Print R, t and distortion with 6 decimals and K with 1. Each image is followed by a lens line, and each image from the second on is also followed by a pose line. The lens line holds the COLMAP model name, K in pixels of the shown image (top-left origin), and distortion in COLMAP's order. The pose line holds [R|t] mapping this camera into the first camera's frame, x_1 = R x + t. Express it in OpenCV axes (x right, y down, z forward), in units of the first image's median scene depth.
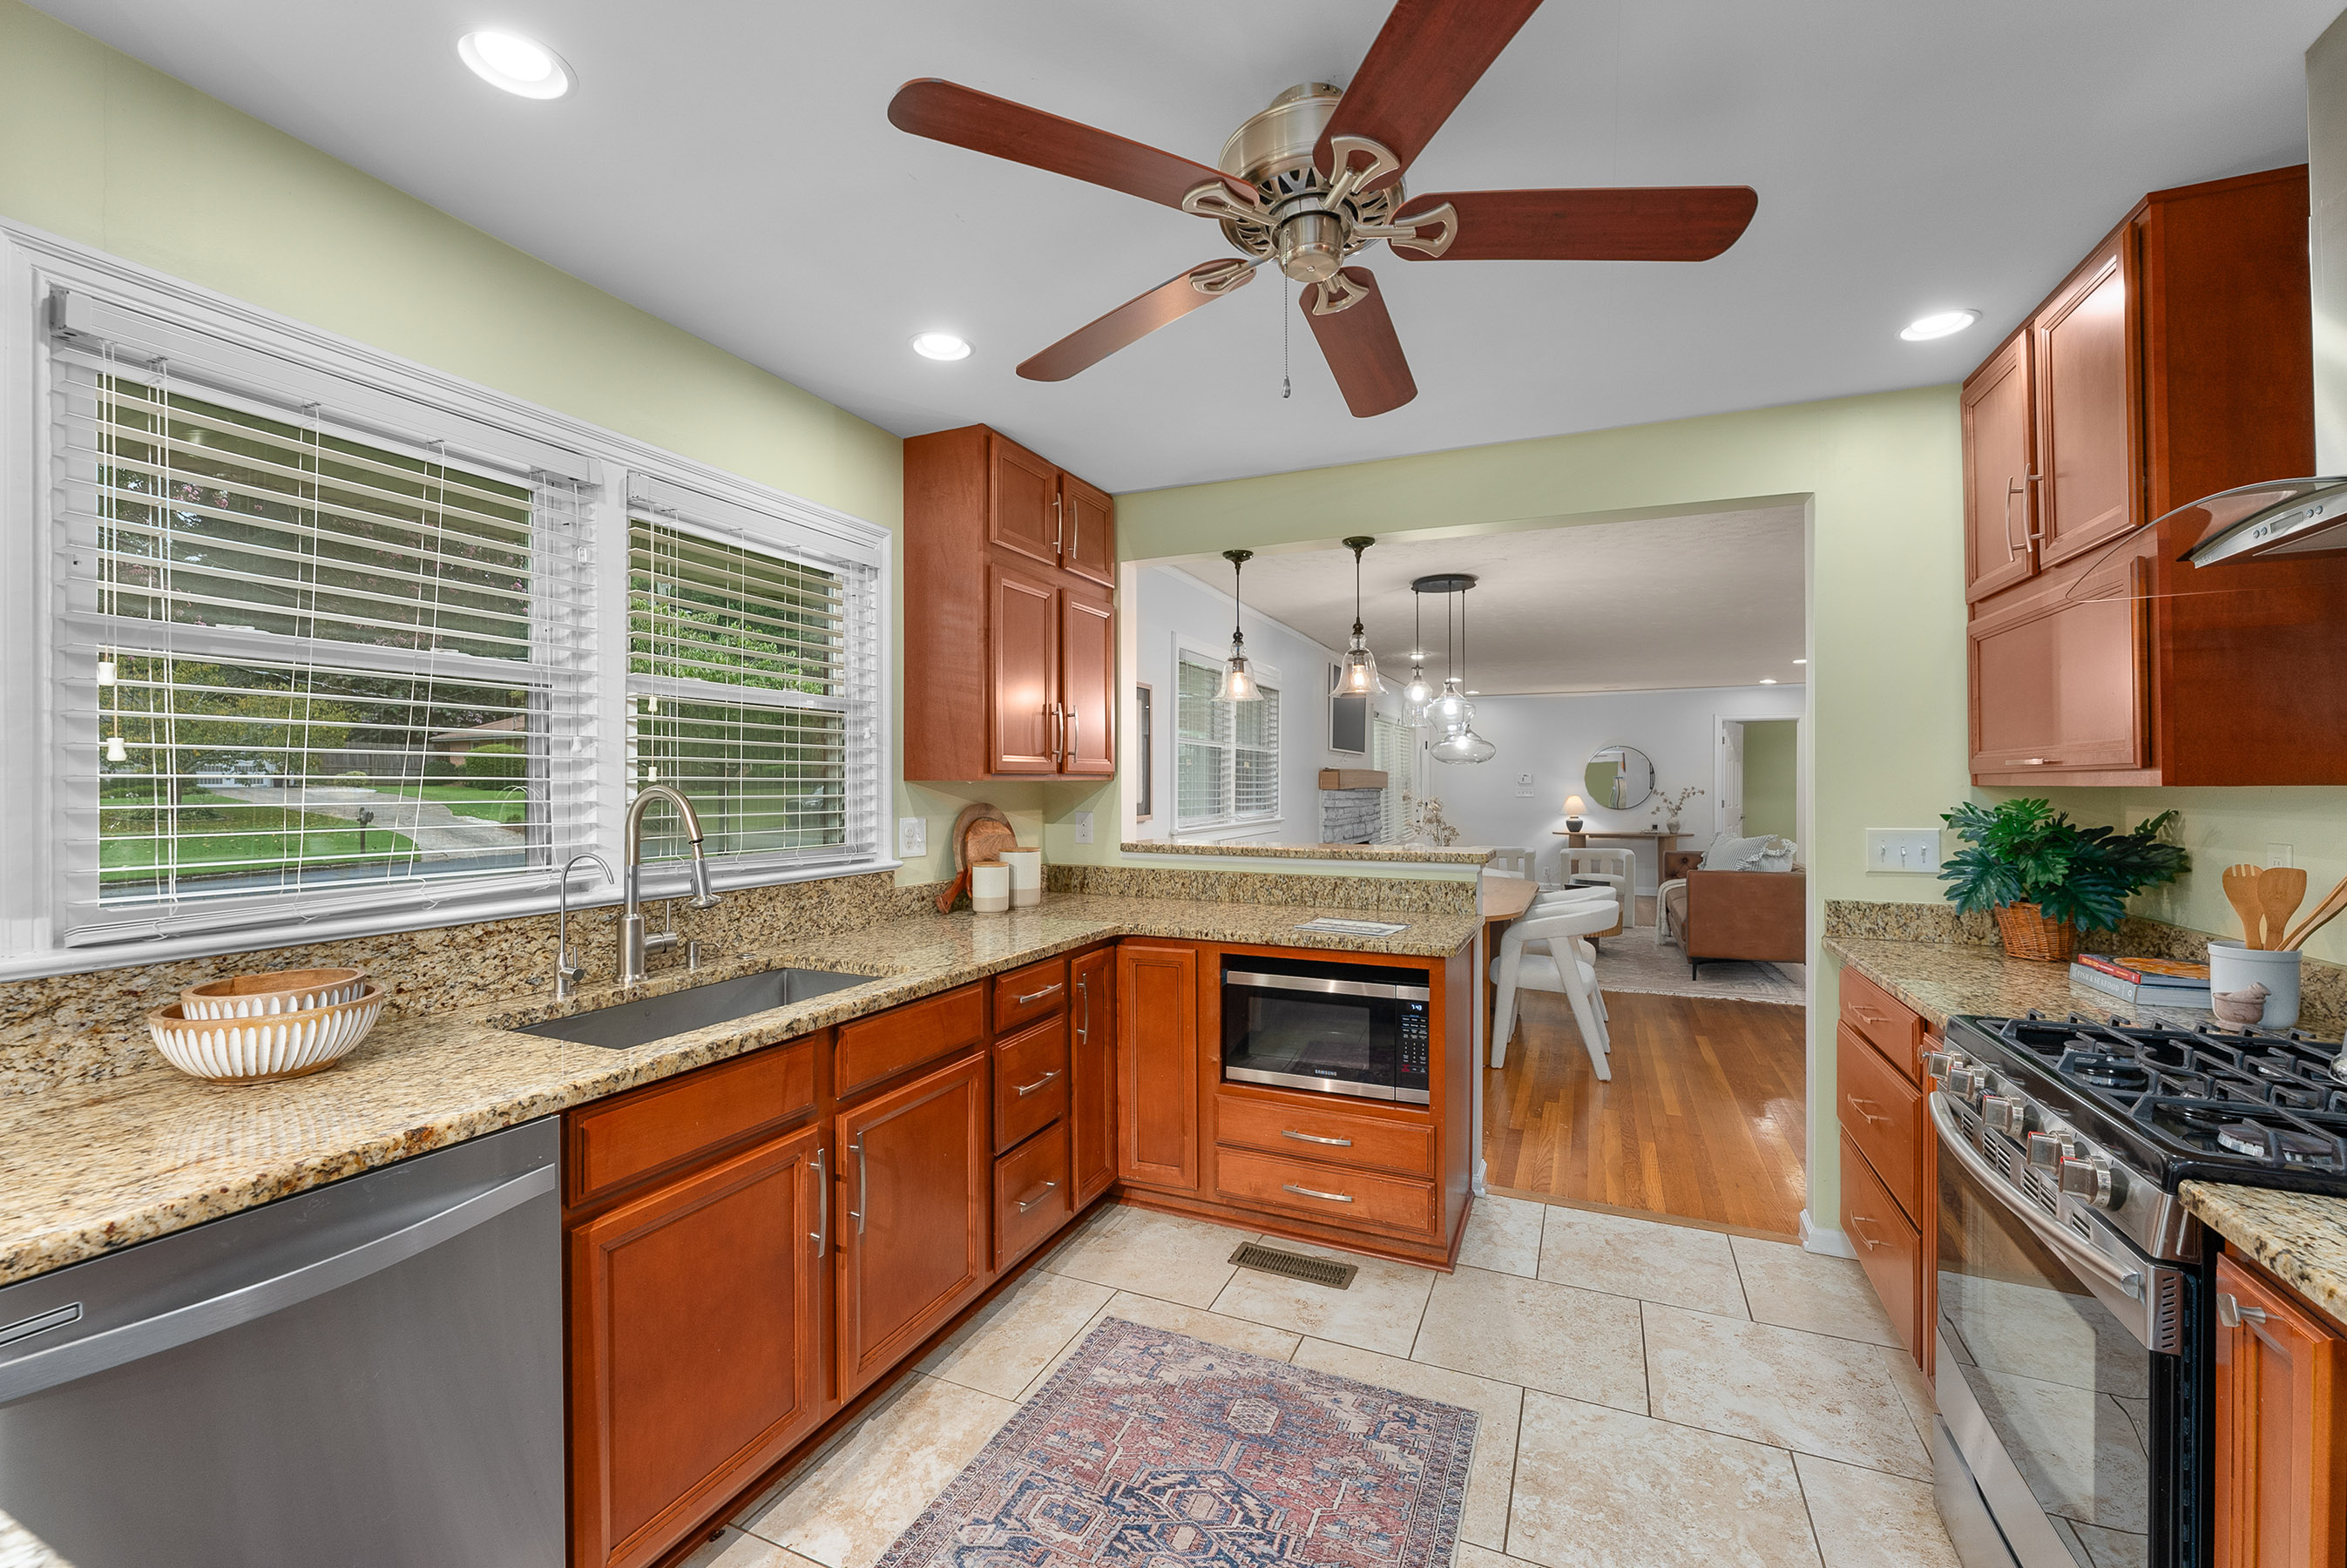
lens RADIAL K [[959.8, 0, 1169.6], [0, 959.8, 778.9], [0, 0, 1]] dist [0.000883, -0.000731]
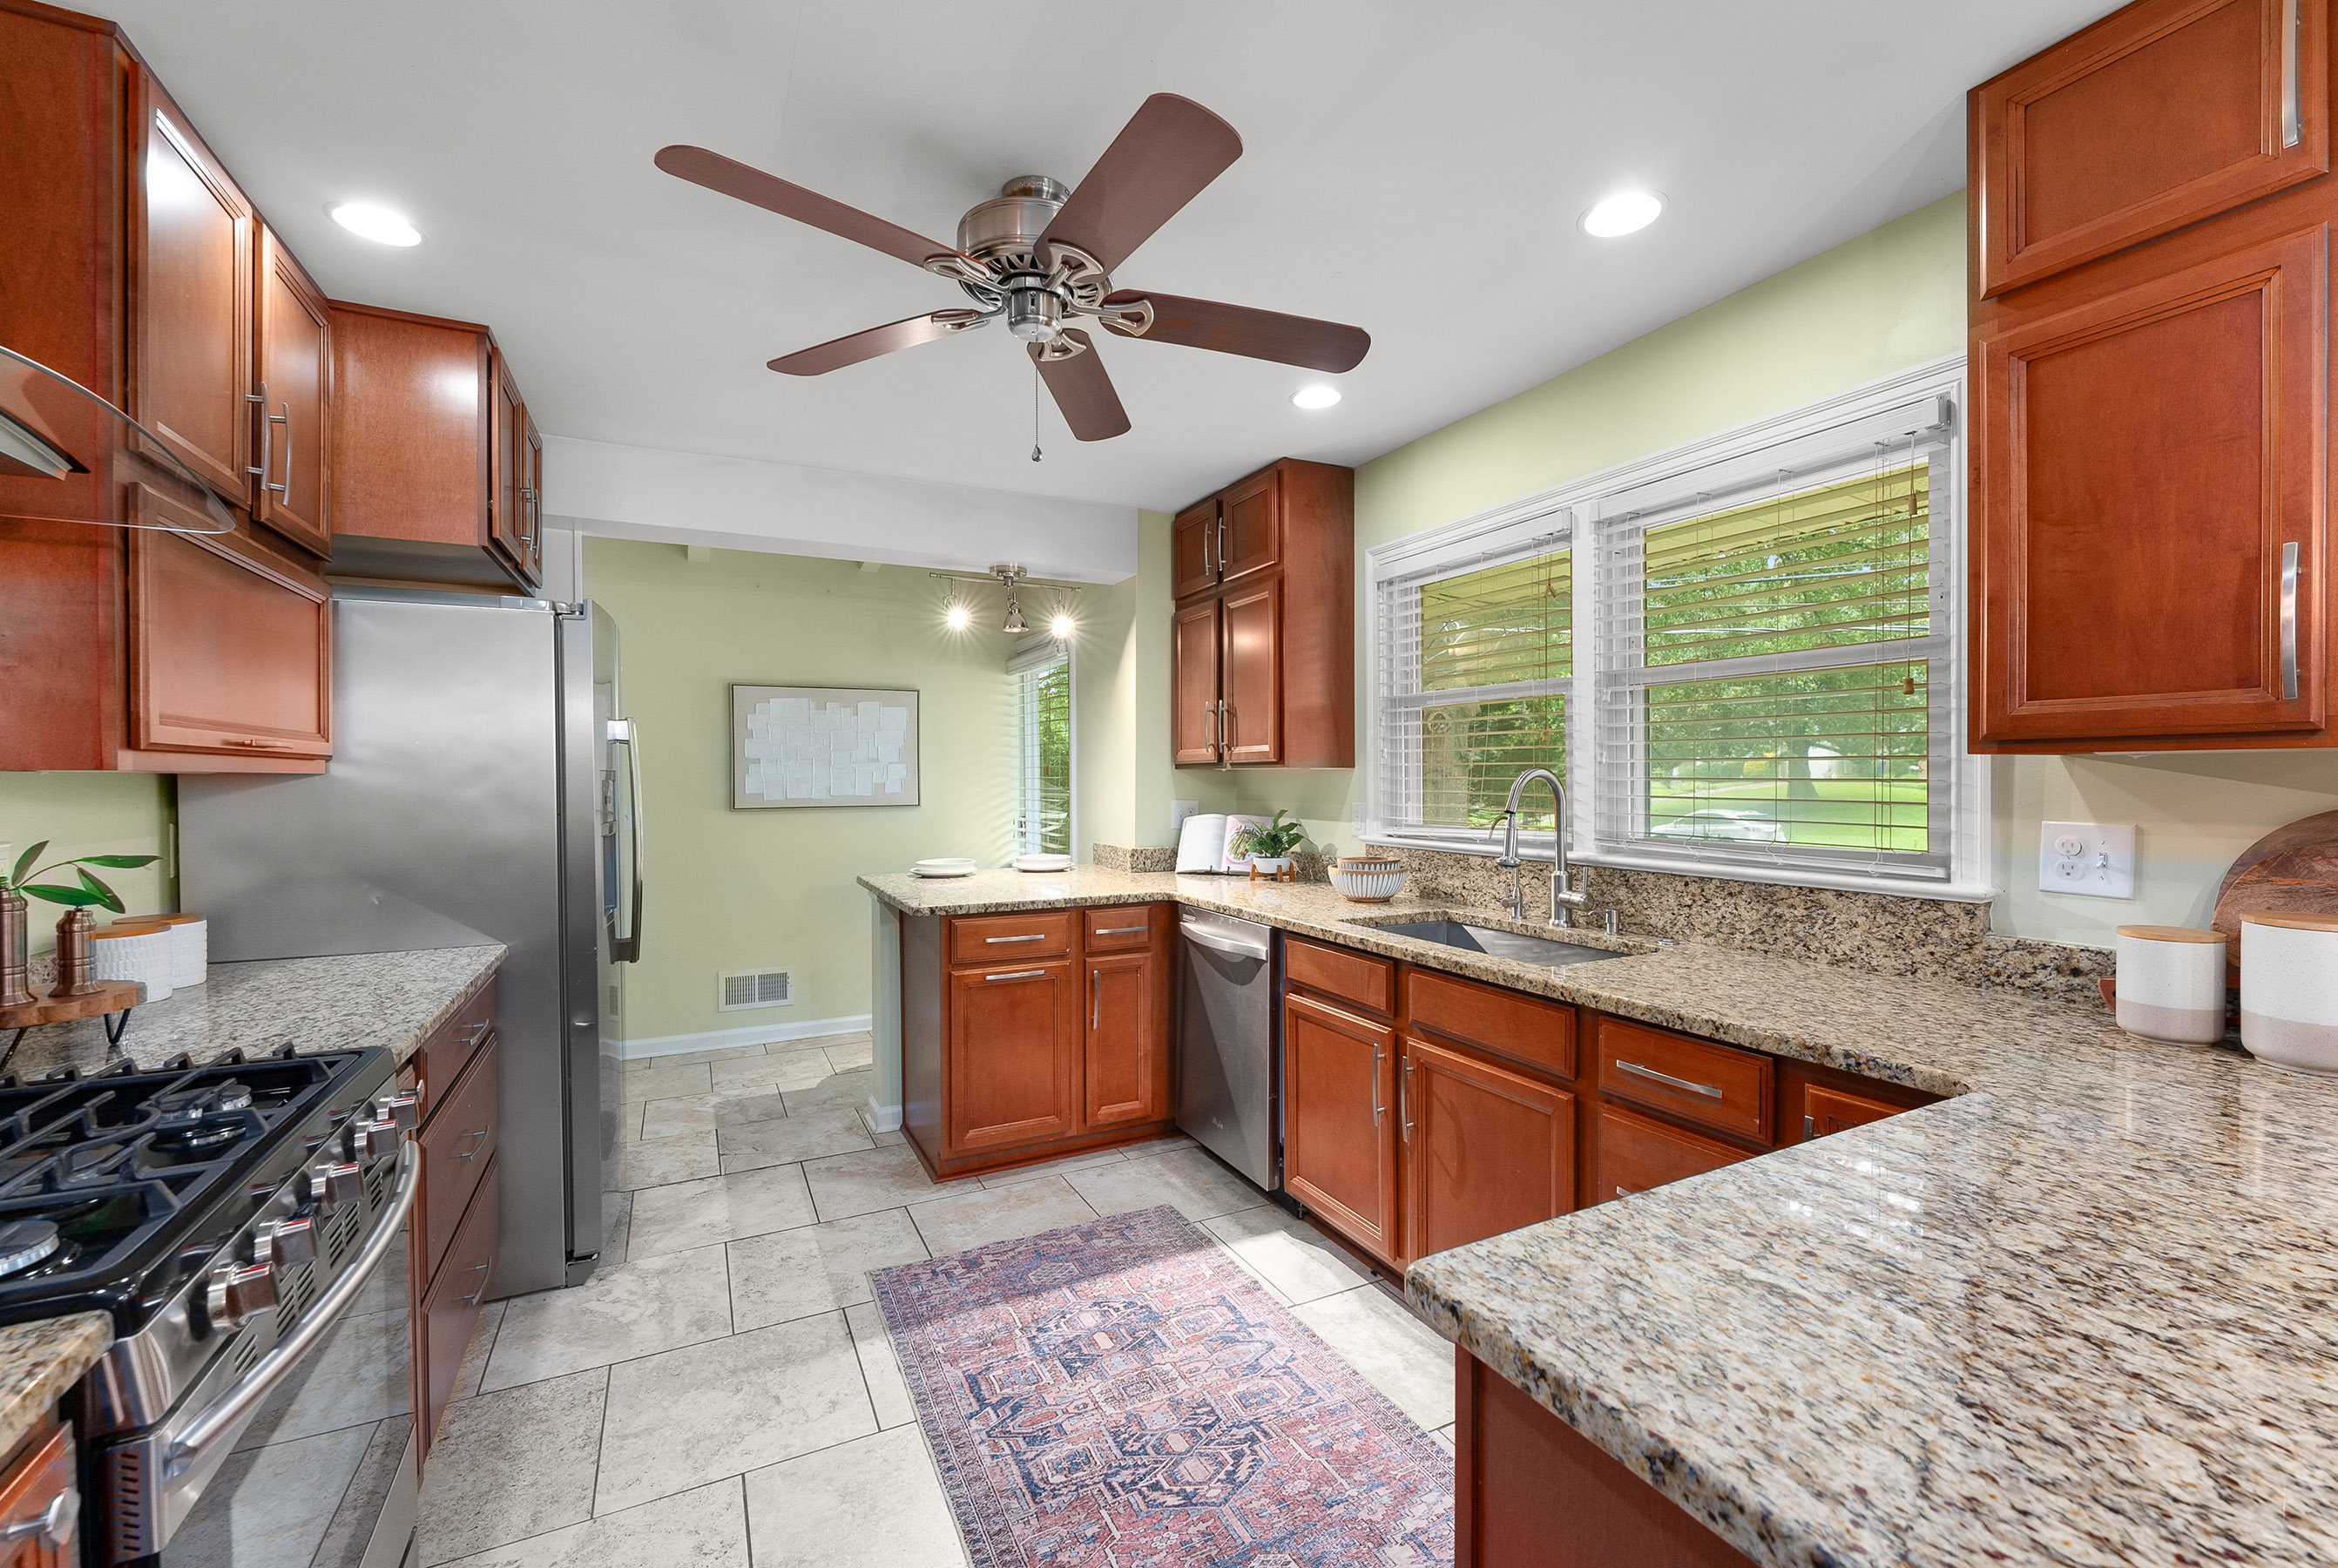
lens RADIAL K [[978.9, 0, 1169.0], [0, 978.9, 784.0], [0, 0, 1]] dist [-0.001086, -0.000104]
pose [[-0.637413, 0.011990, -0.770429, 0.527572], [0.008772, 0.999927, 0.008304, 0.009704], [0.770473, -0.001465, -0.637471, 1.021138]]
